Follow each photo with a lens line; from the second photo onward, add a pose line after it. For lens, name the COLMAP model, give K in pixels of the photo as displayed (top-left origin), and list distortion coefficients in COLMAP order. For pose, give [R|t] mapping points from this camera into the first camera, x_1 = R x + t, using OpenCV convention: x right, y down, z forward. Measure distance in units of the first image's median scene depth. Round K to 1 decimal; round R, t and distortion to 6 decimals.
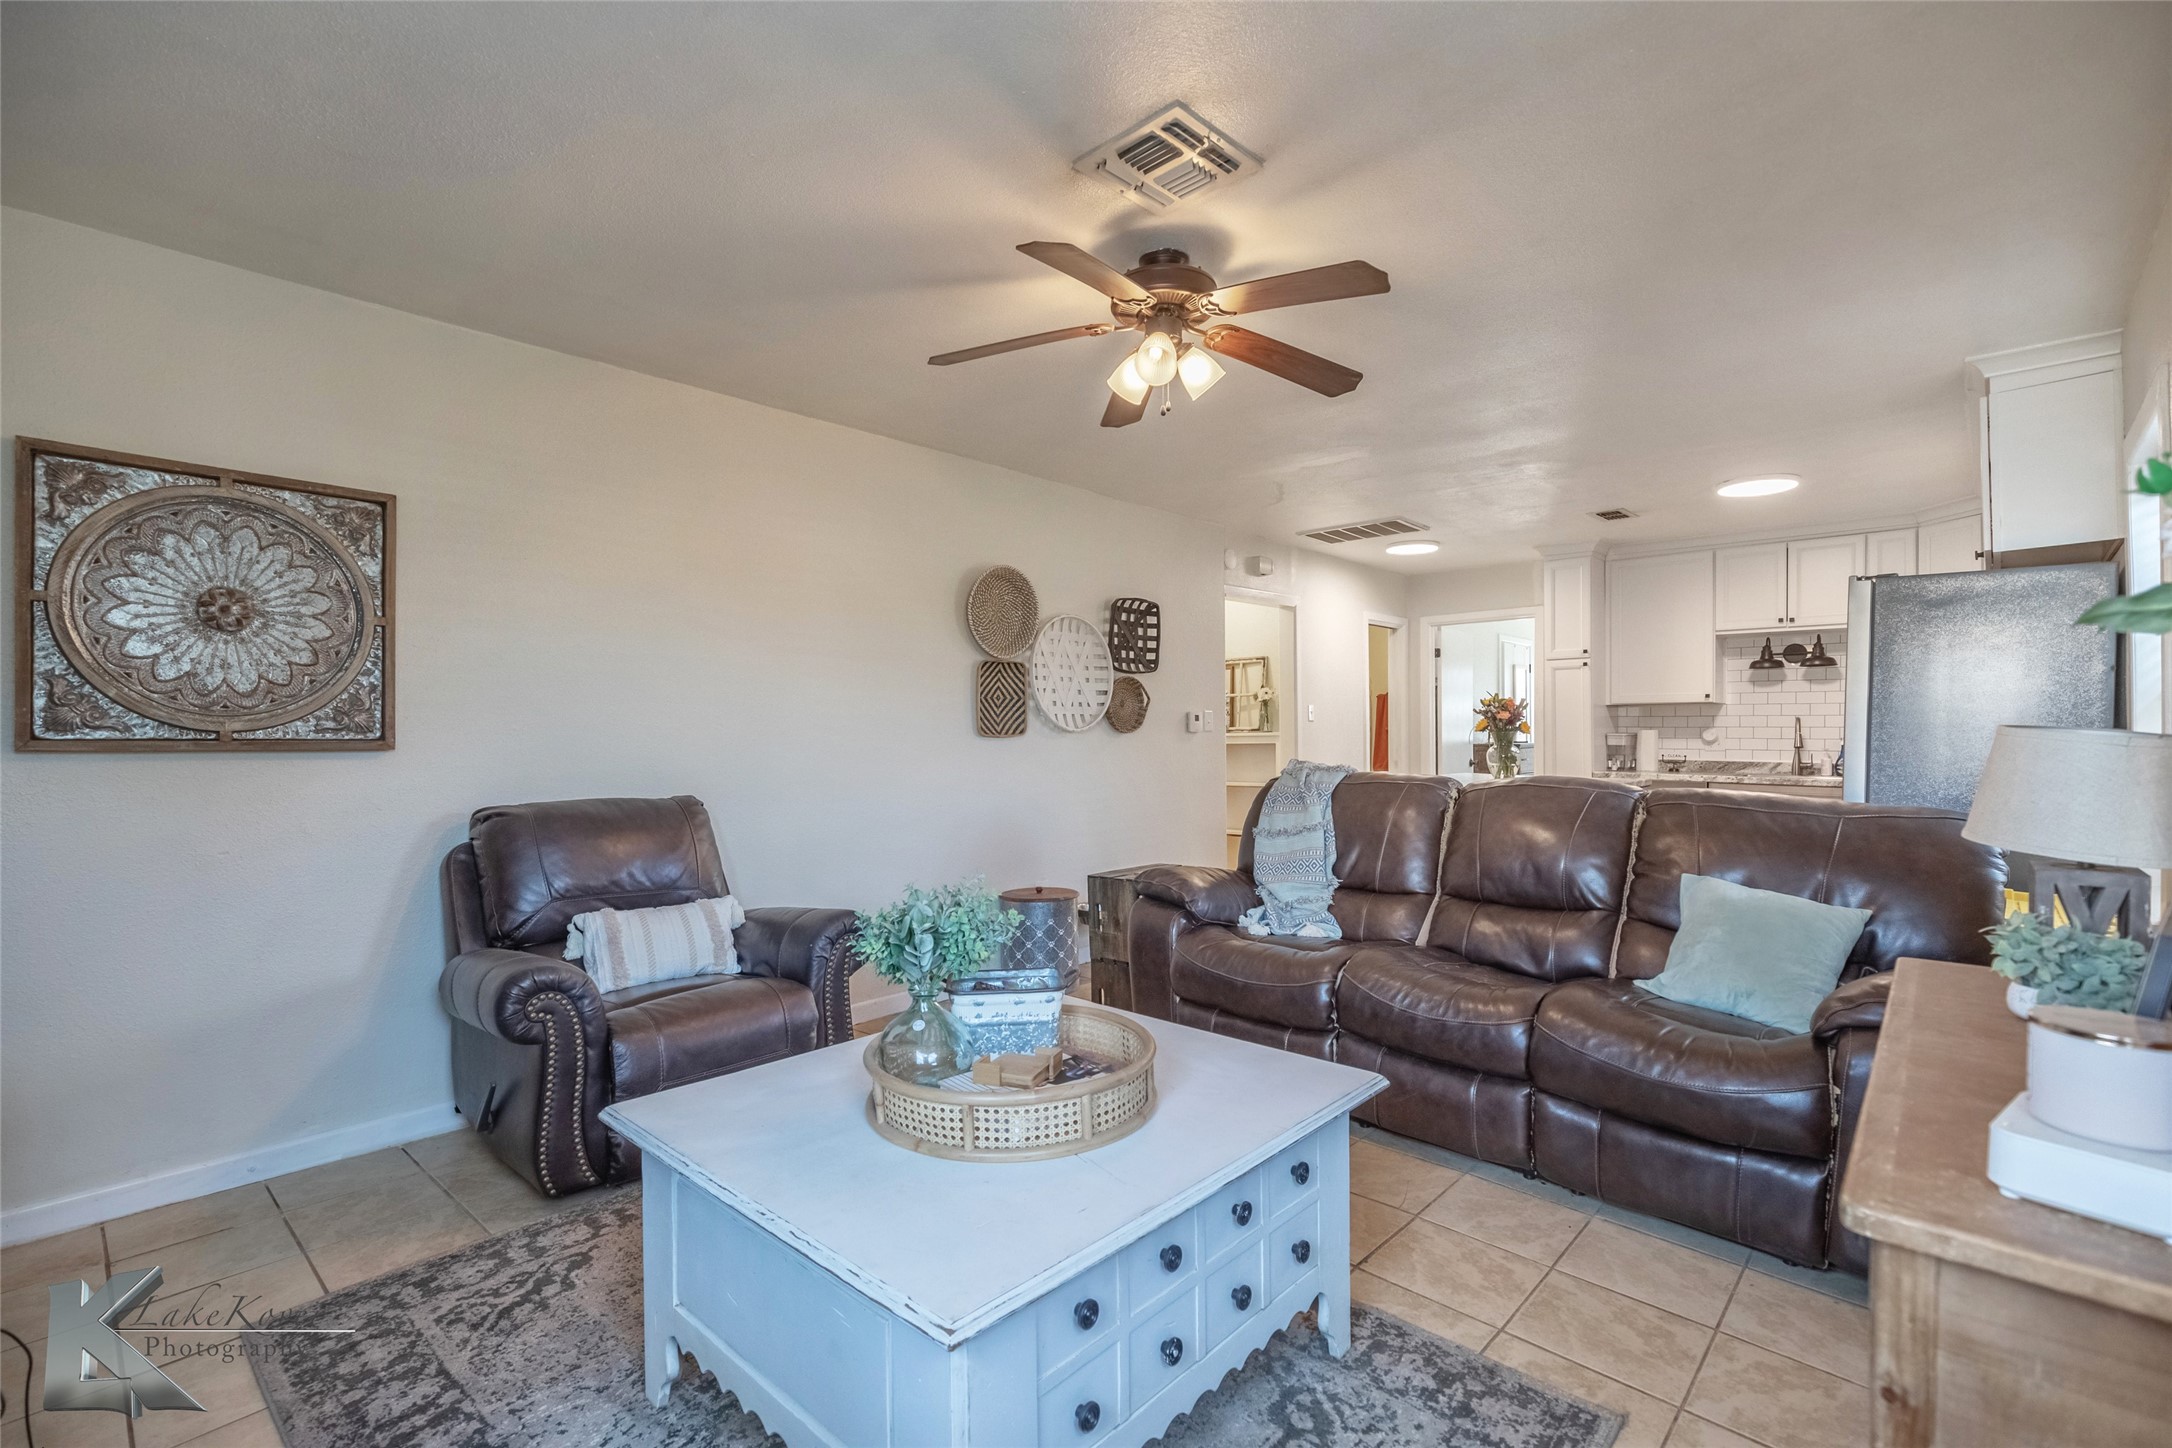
lens RADIAL K [[978.4, 0, 1088.9], [0, 978.4, 731.3], [0, 0, 1]] dist [0.000729, -0.000322]
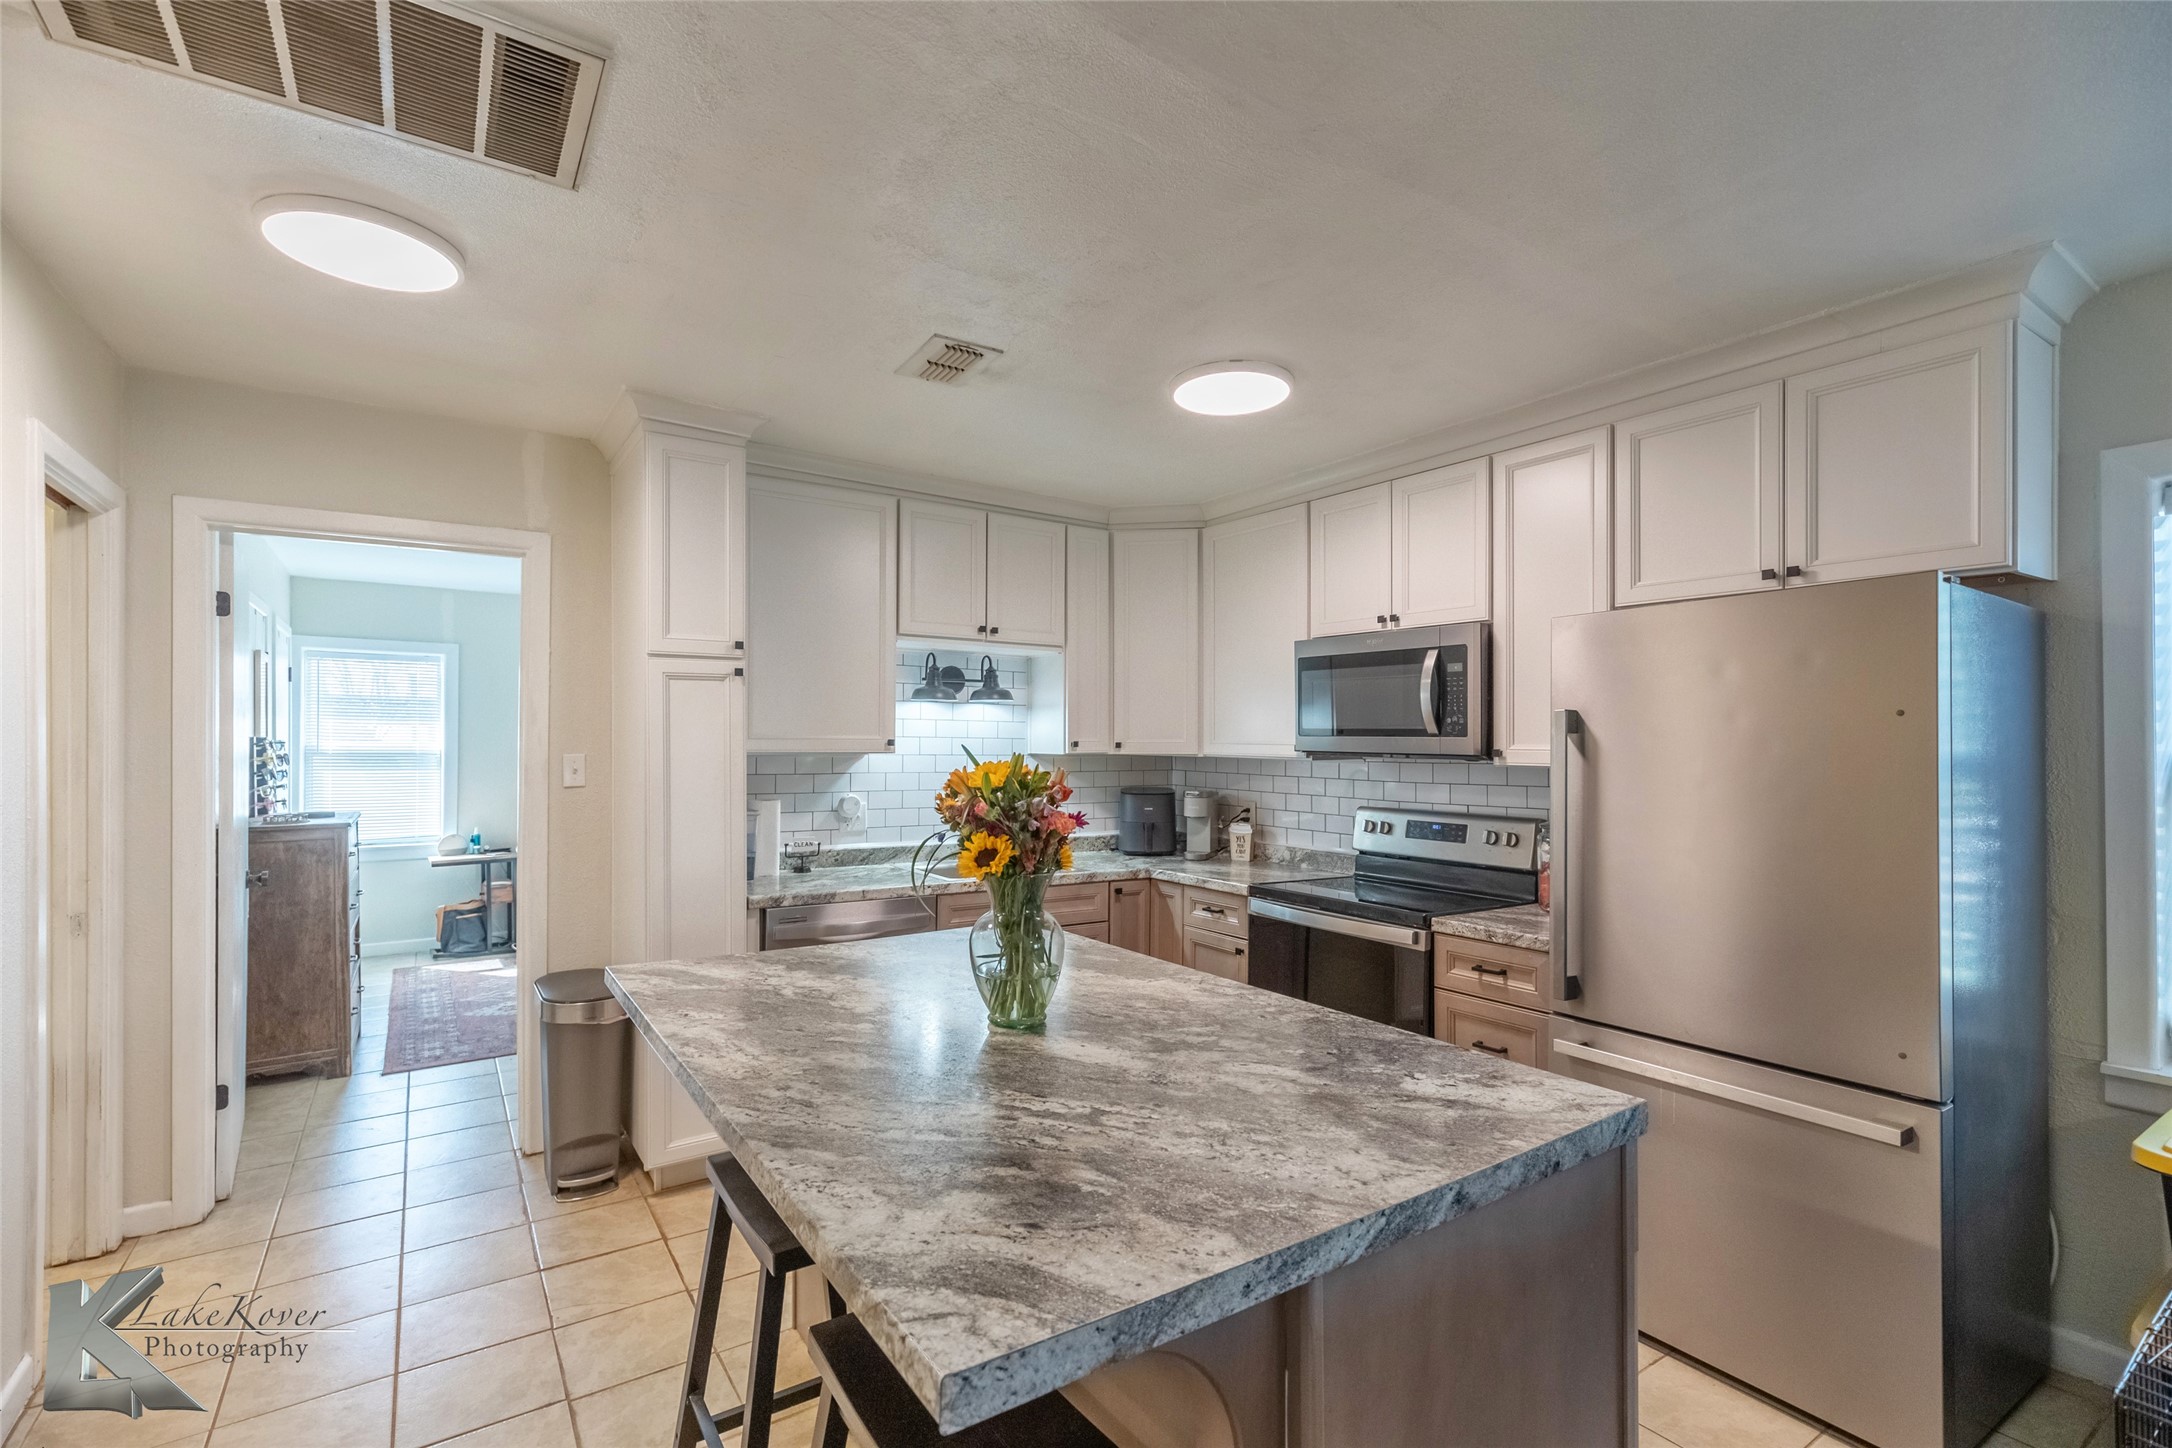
lens RADIAL K [[978.4, 0, 1088.9], [0, 978.4, 731.3], [0, 0, 1]] dist [0.000729, -0.000322]
pose [[0.237966, 0.015842, 0.971144, 0.099876], [-0.003263, 0.999874, -0.015511, -0.040000], [-0.971268, 0.000522, 0.237988, 0.871336]]
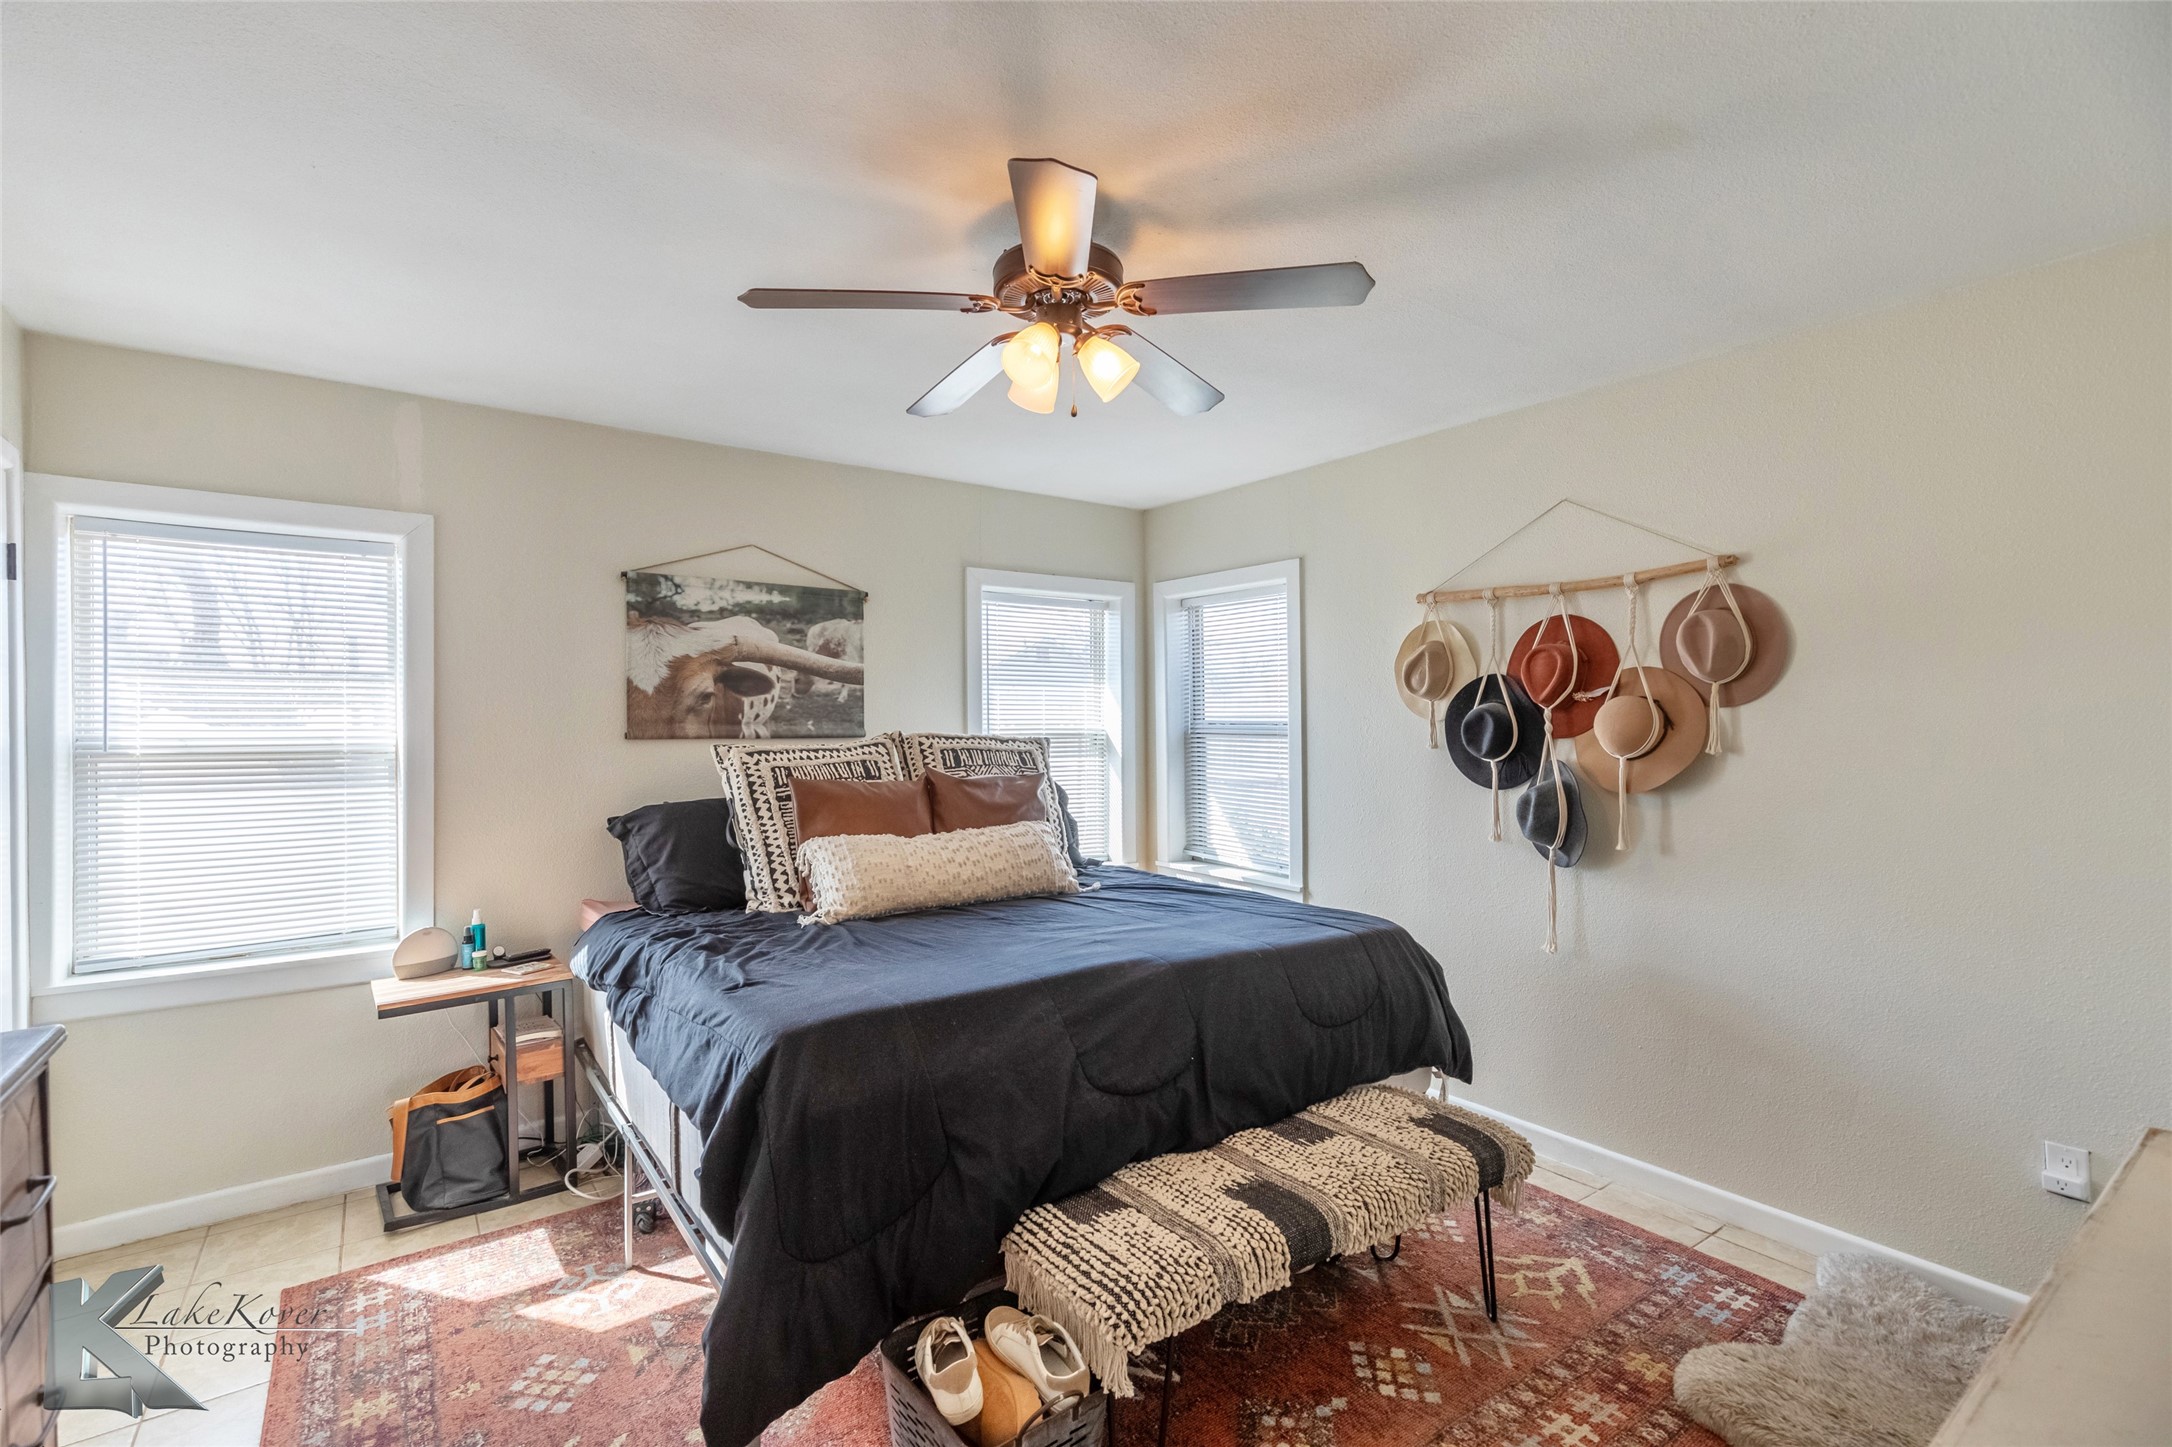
lens RADIAL K [[978.4, 0, 1088.9], [0, 978.4, 730.8], [0, 0, 1]] dist [0.000729, -0.000322]
pose [[0.203934, 0.000641, 0.978984, 0.644223], [-0.001584, 0.999999, -0.000325, -0.040961], [-0.978983, -0.001484, 0.203935, 1.464754]]
